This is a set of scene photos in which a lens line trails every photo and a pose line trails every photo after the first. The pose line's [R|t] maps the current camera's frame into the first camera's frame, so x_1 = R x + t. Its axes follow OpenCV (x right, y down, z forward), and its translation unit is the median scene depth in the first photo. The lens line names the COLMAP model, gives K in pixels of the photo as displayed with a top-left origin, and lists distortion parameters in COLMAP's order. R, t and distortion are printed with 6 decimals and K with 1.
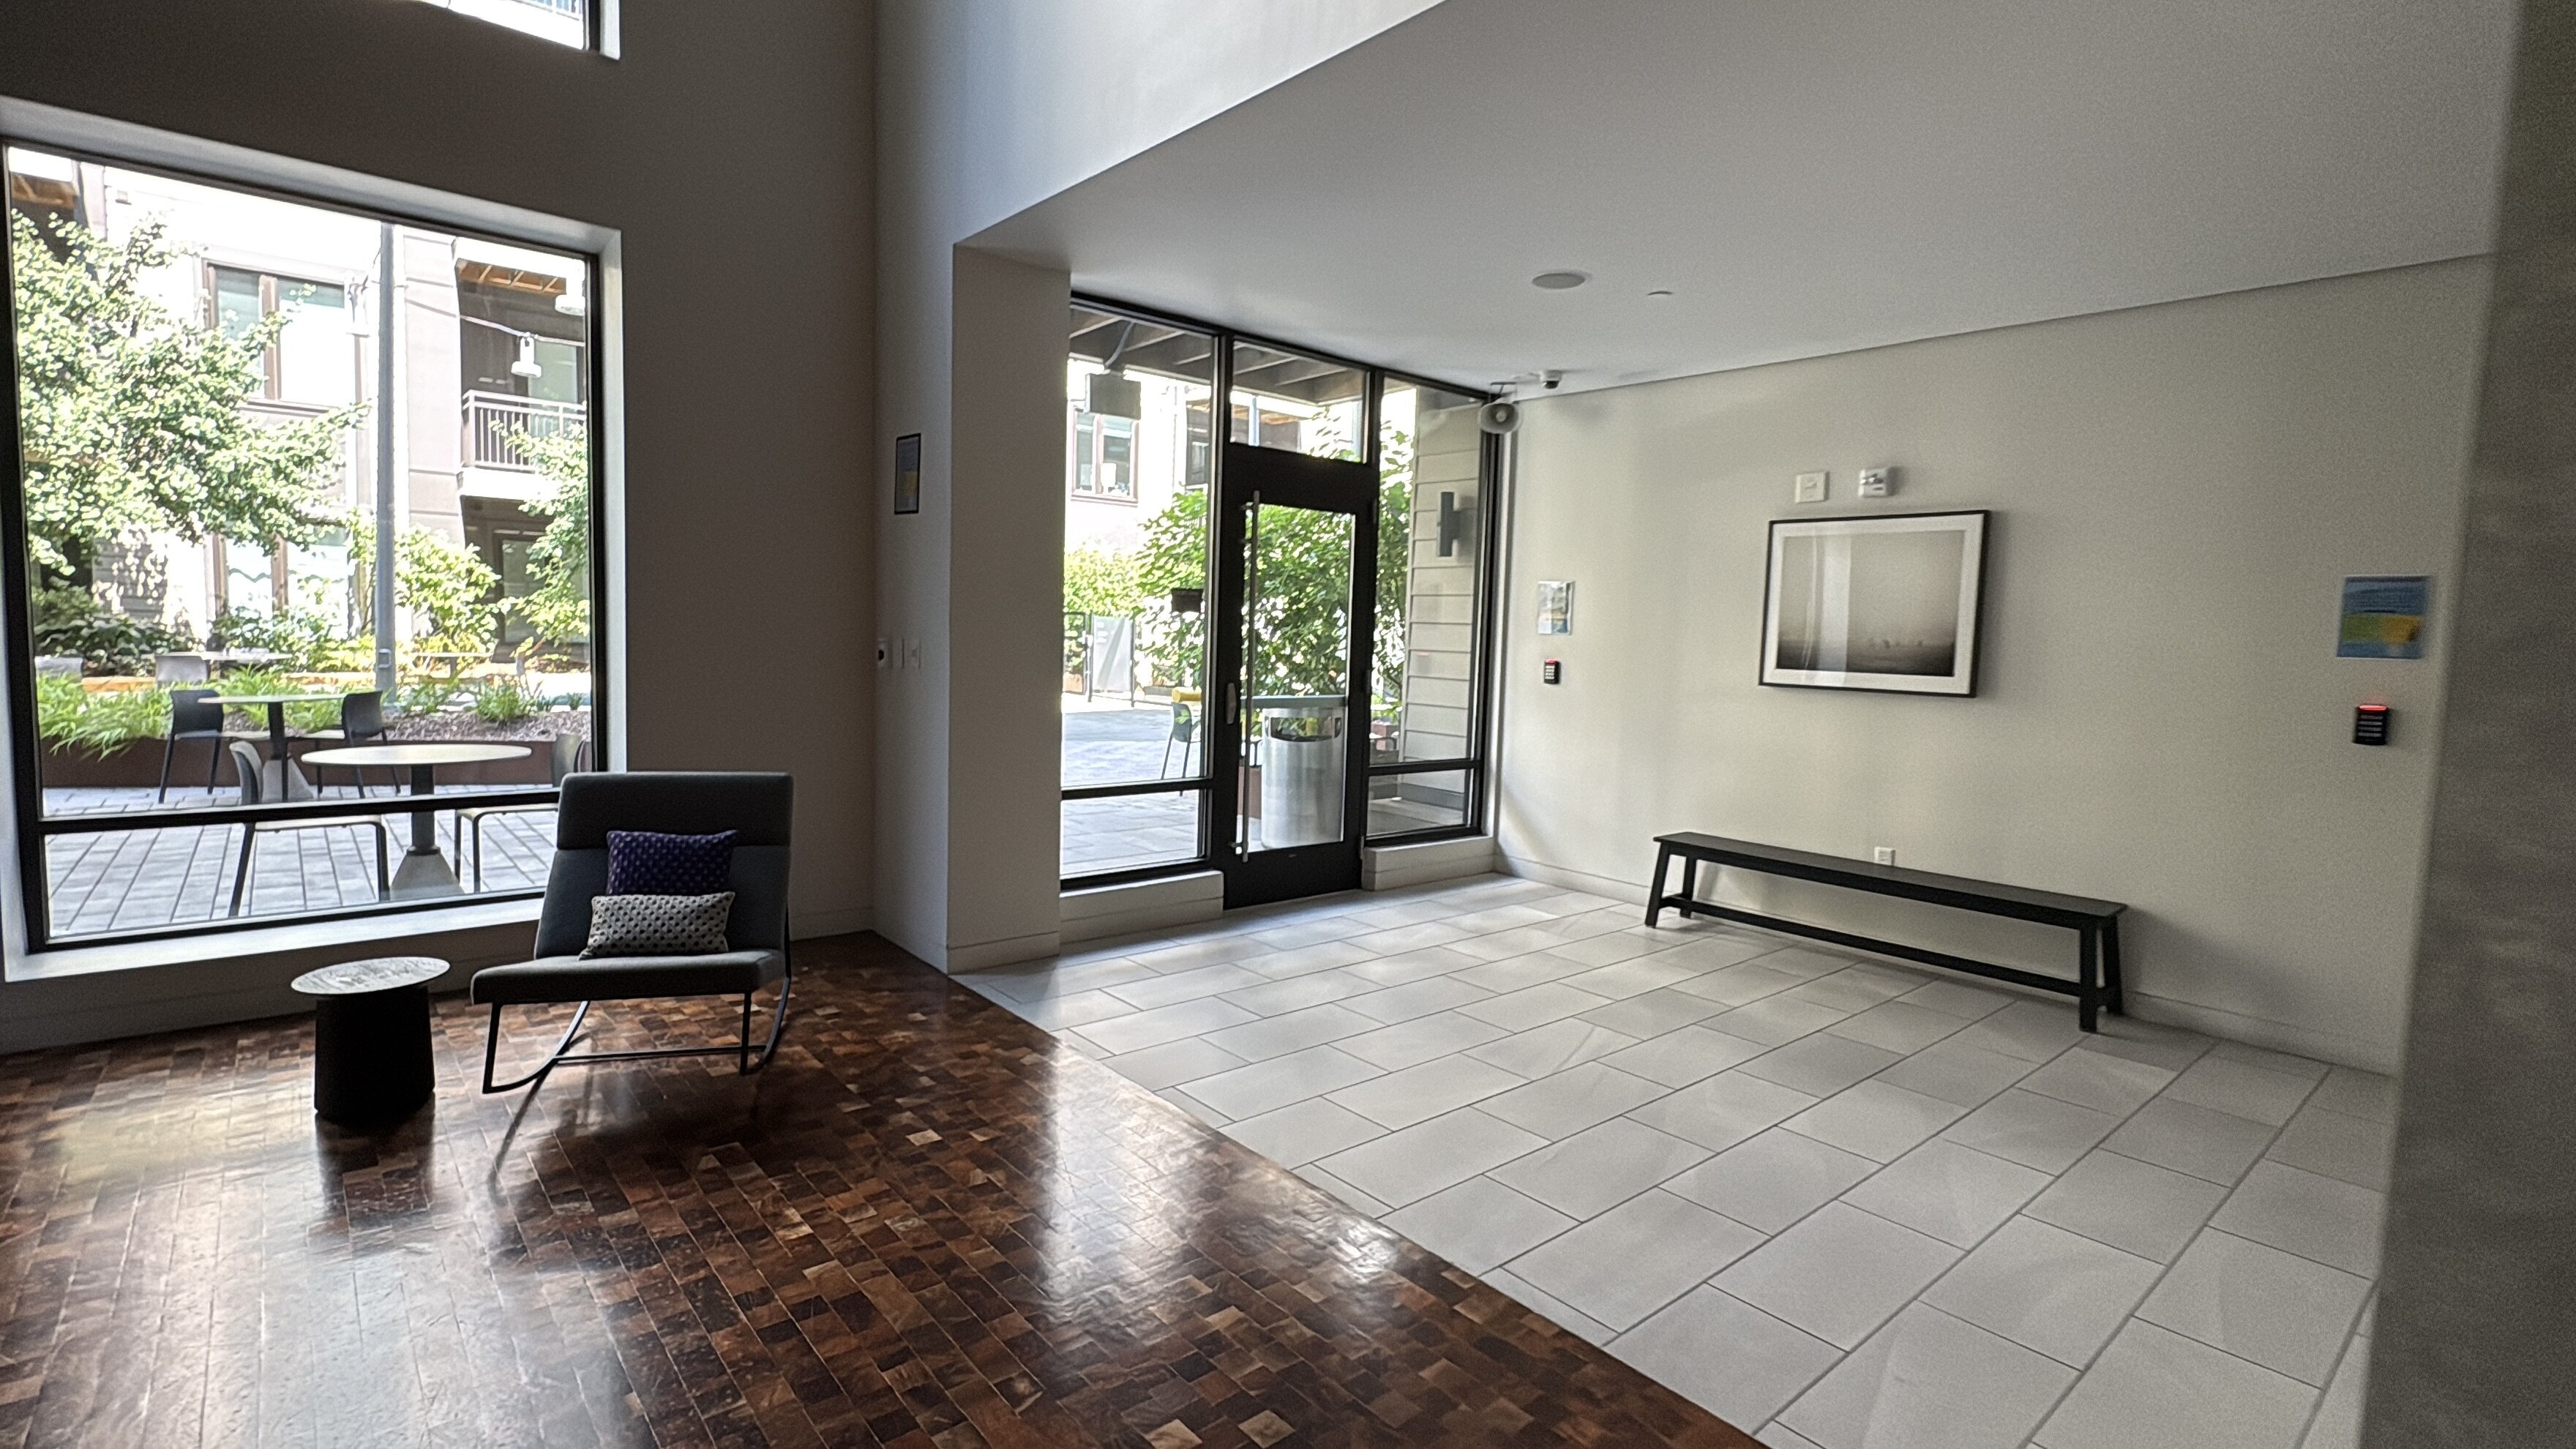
lens RADIAL K [[1169.8, 0, 1288.0], [0, 1169.8, 724.5], [0, 0, 1]] dist [0.001500, 0.000436]
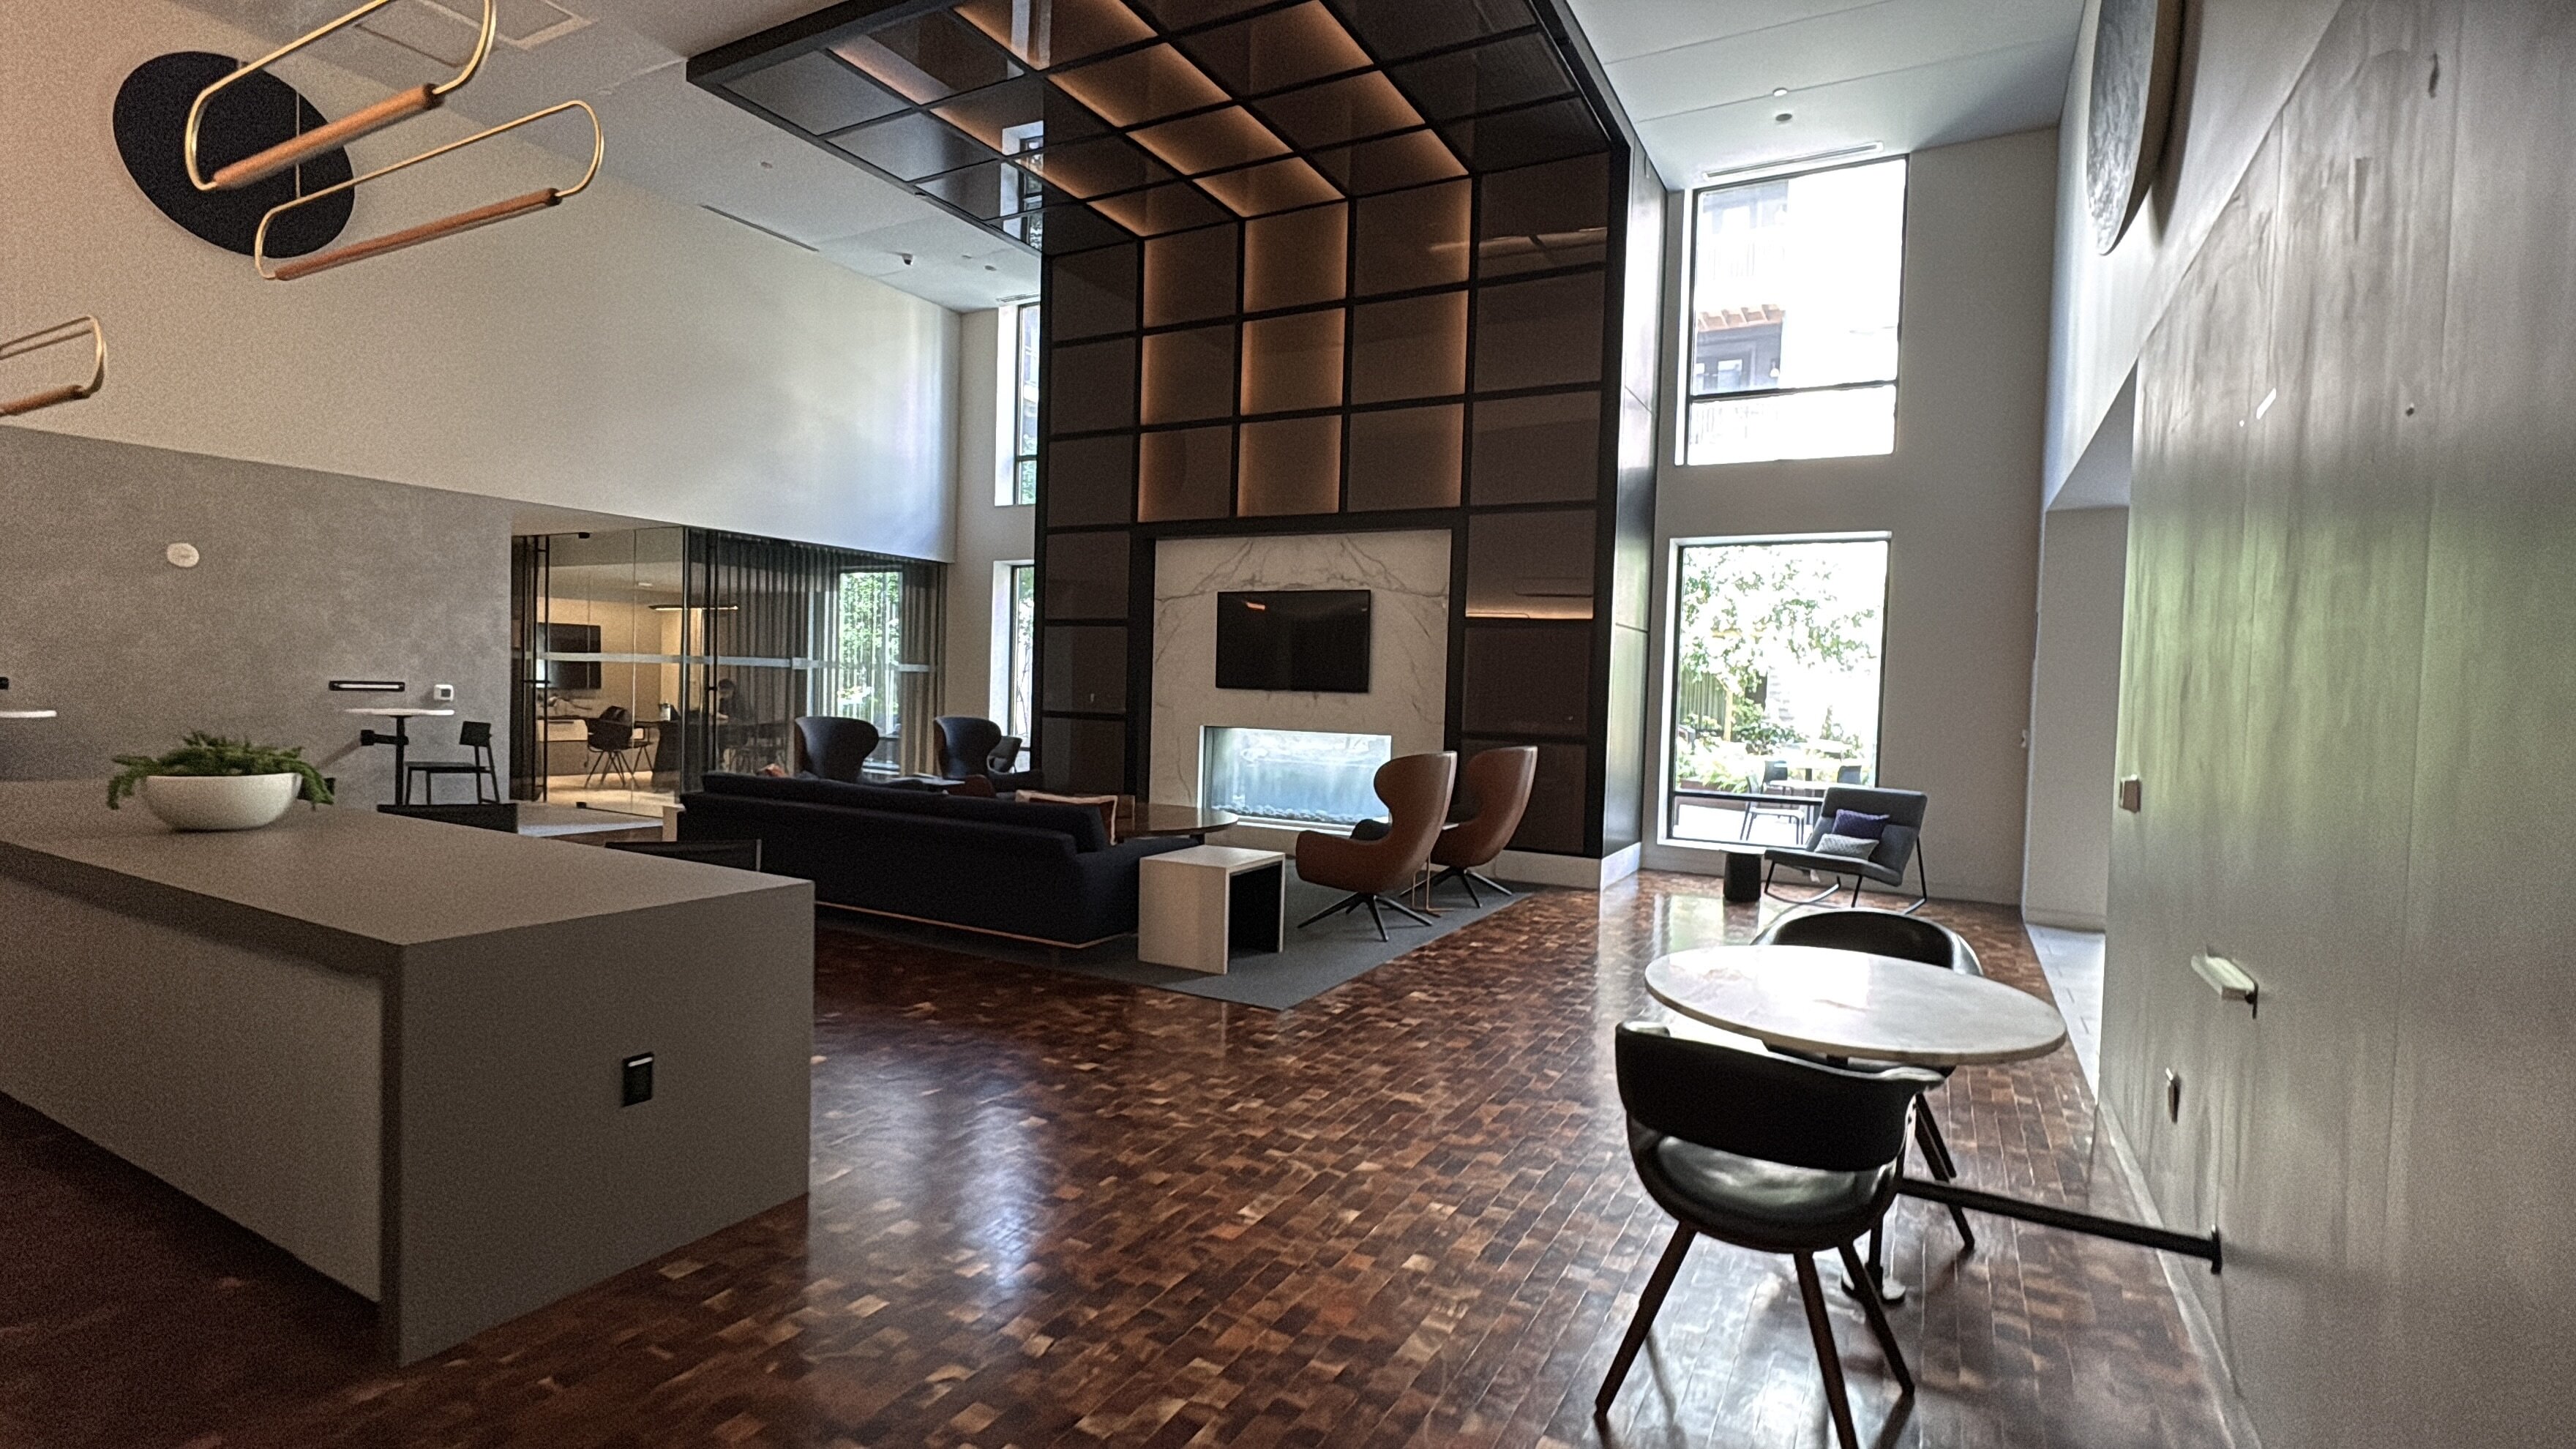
lens RADIAL K [[1169.8, 0, 1288.0], [0, 1169.8, 724.5], [0, 0, 1]] dist [0.001500, 0.000436]
pose [[0.350342, 0.010190, -0.936566, 1.090343], [-0.093672, 0.995309, -0.024211, 0.074328], [0.931926, 0.096212, 0.349653, -0.745382]]
